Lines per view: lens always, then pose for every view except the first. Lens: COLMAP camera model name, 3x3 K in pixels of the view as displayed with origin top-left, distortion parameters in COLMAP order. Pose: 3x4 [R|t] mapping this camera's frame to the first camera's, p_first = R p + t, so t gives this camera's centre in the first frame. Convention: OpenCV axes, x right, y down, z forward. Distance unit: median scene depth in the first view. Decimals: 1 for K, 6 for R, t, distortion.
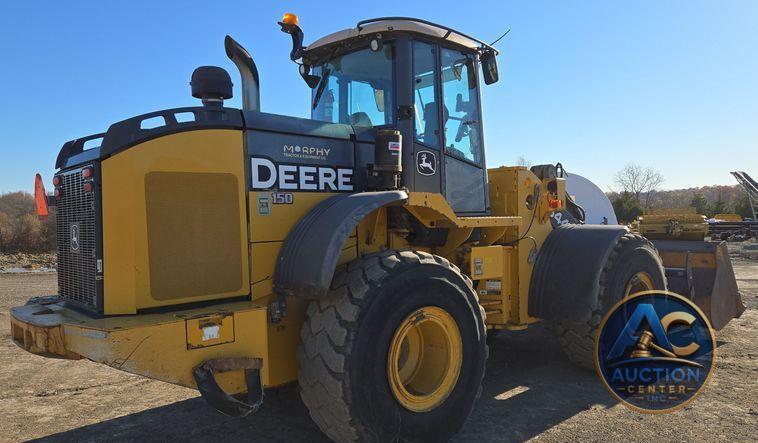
lens RADIAL K [[572.6, 0, 381.2], [0, 572.6, 237.3], [0, 0, 1]] dist [0.072744, 0.000088]
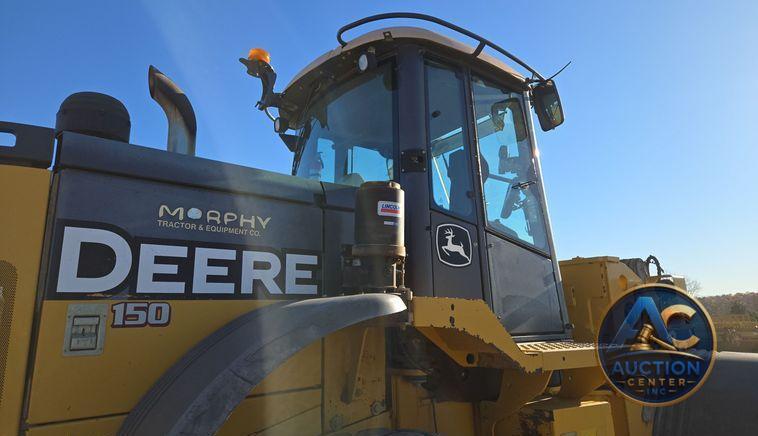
lens RADIAL K [[499.8, 0, 378.6], [0, 499.8, 191.6], [0, 0, 1]] dist [0.090696, -0.086487]
pose [[0.995087, -0.026692, -0.095338, 0.056693], [-0.001356, 0.959206, -0.282705, -0.042150], [0.098994, 0.281446, 0.954457, 0.538491]]
